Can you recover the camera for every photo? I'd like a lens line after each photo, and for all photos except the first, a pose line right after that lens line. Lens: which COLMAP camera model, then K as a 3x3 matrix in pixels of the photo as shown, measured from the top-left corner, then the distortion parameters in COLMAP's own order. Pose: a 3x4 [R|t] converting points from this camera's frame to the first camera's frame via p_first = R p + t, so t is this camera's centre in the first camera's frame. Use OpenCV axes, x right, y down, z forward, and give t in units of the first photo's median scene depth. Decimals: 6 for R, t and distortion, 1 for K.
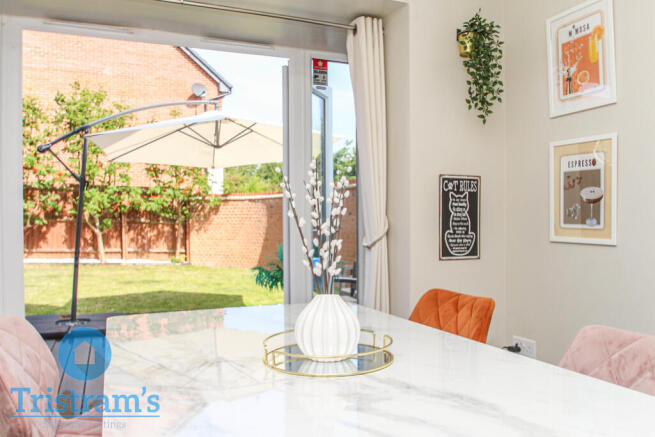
lens RADIAL K [[525.5, 0, 336.5], [0, 525.5, 231.6], [0, 0, 1]] dist [-0.045443, -0.003831]
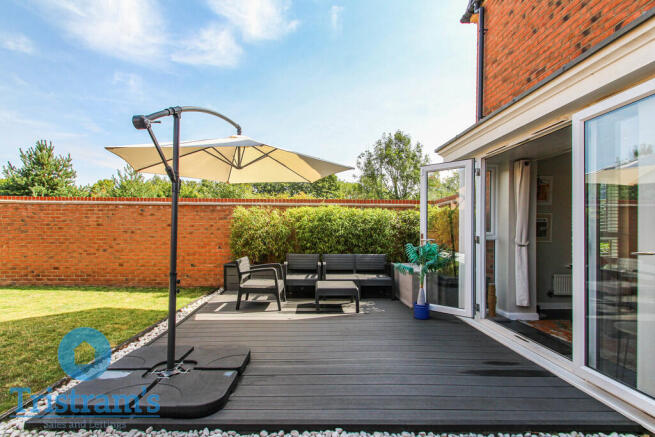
lens RADIAL K [[299.2, 0, 337.3], [0, 299.2, 226.6], [0, 0, 1]] dist [0.011305, -0.000139]
pose [[0.386238, 0.020957, 0.922161, -0.363050], [0.005624, 0.999670, -0.025074, -0.007844], [-0.922382, 0.014871, 0.385993, 0.273694]]
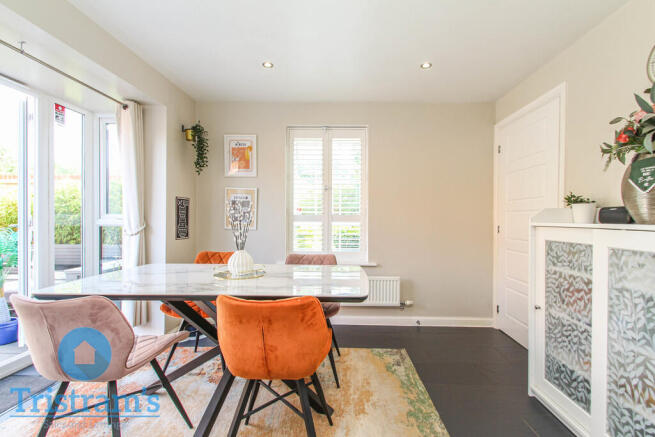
lens RADIAL K [[308.7, 0, 336.2], [0, 308.7, 220.5], [0, 0, 1]] dist [0.016839, -0.000272]
pose [[0.423305, 0.003063, 0.905982, -0.127137], [0.003840, 0.999979, -0.005175, -0.002058], [-0.905979, 0.005670, 0.423284, -0.010148]]
